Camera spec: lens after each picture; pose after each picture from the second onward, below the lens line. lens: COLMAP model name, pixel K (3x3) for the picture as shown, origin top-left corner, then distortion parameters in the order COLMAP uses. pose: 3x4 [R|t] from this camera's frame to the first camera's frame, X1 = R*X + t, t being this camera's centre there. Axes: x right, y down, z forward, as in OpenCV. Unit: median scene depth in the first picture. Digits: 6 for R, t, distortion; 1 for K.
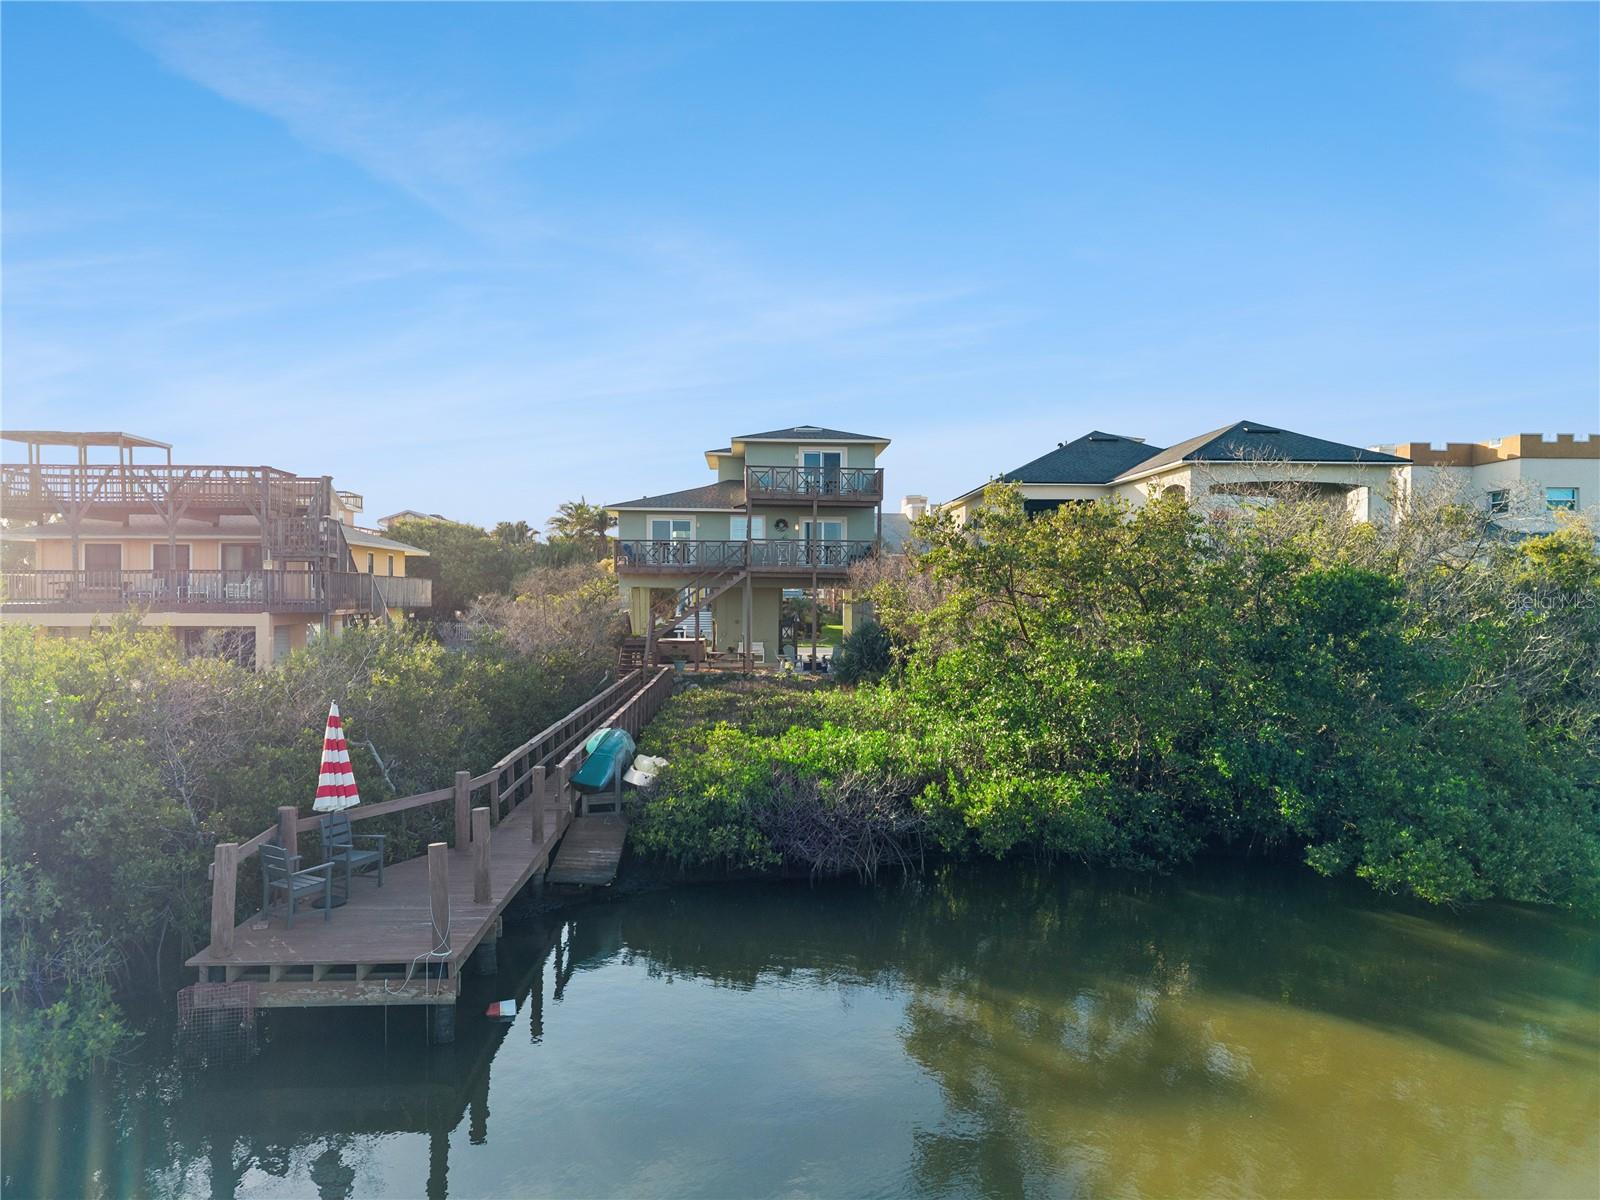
lens RADIAL K [[1070.3, 0, 793.4], [0, 1070.3, 603.1], [0, 0, 1]] dist [0.053261, -0.063039]
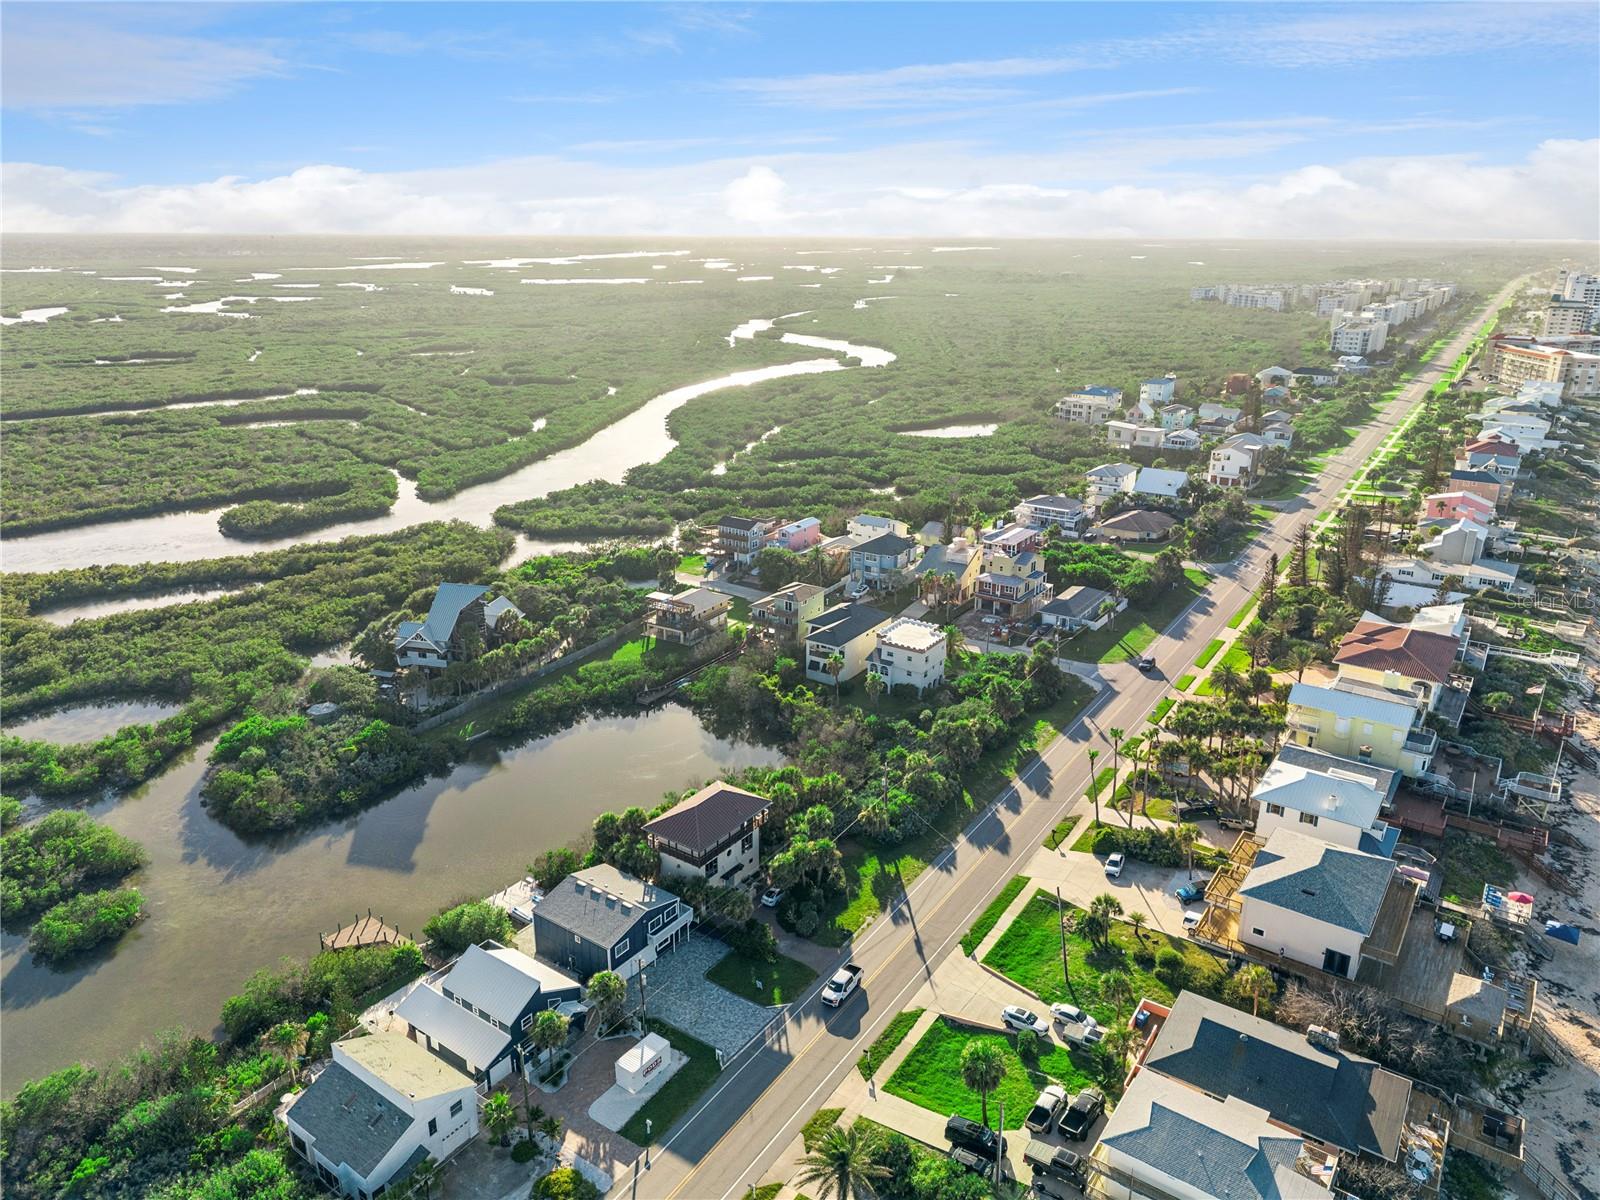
lens RADIAL K [[1070.3, 0, 793.4], [0, 1070.3, 603.1], [0, 0, 1]] dist [0.053261, -0.063039]
pose [[0.805216, 0.197524, -0.559117, 3.438280], [-0.005342, 0.945269, 0.326250, -2.165827], [0.592958, -0.259715, 0.762200, -3.290268]]
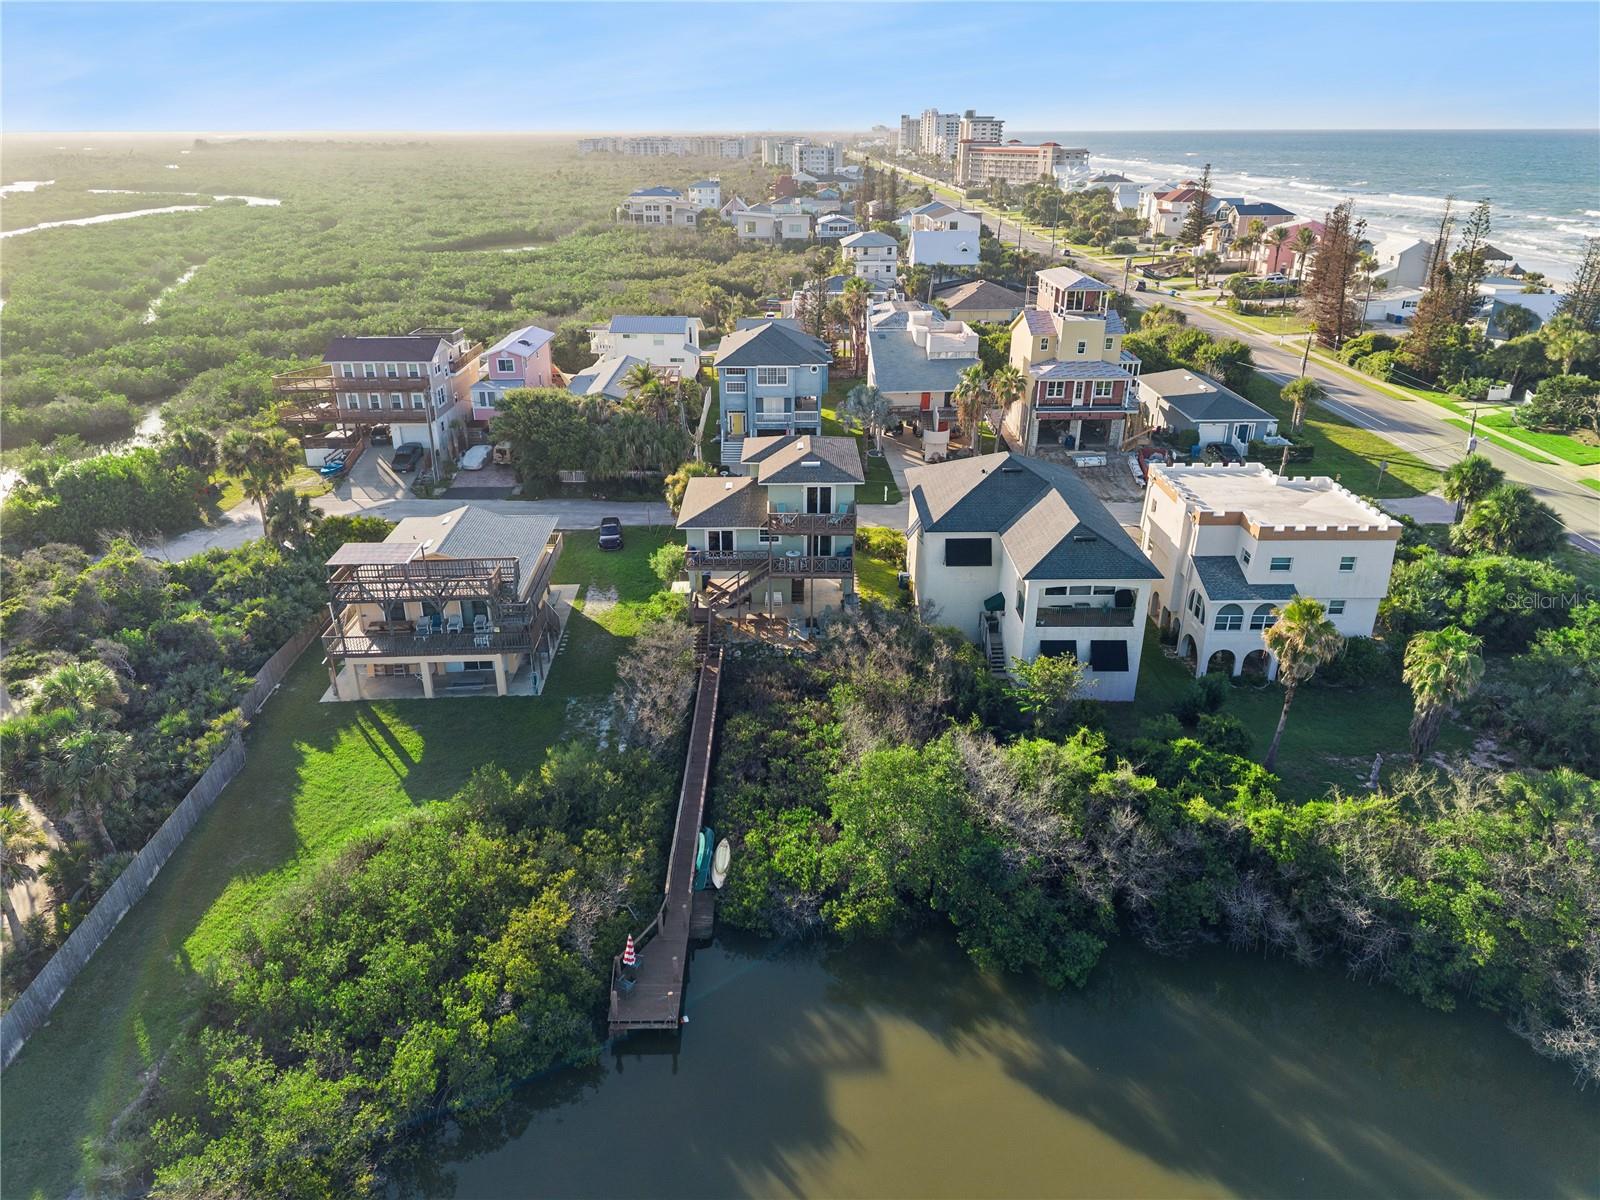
lens RADIAL K [[1070.3, 0, 793.4], [0, 1070.3, 603.1], [0, 0, 1]] dist [0.053261, -0.063039]
pose [[0.999142, 0.013861, -0.039040, 0.068661], [0.003006, 0.915621, 0.402031, -0.792020], [0.041318, -0.401803, 0.914793, -0.579233]]
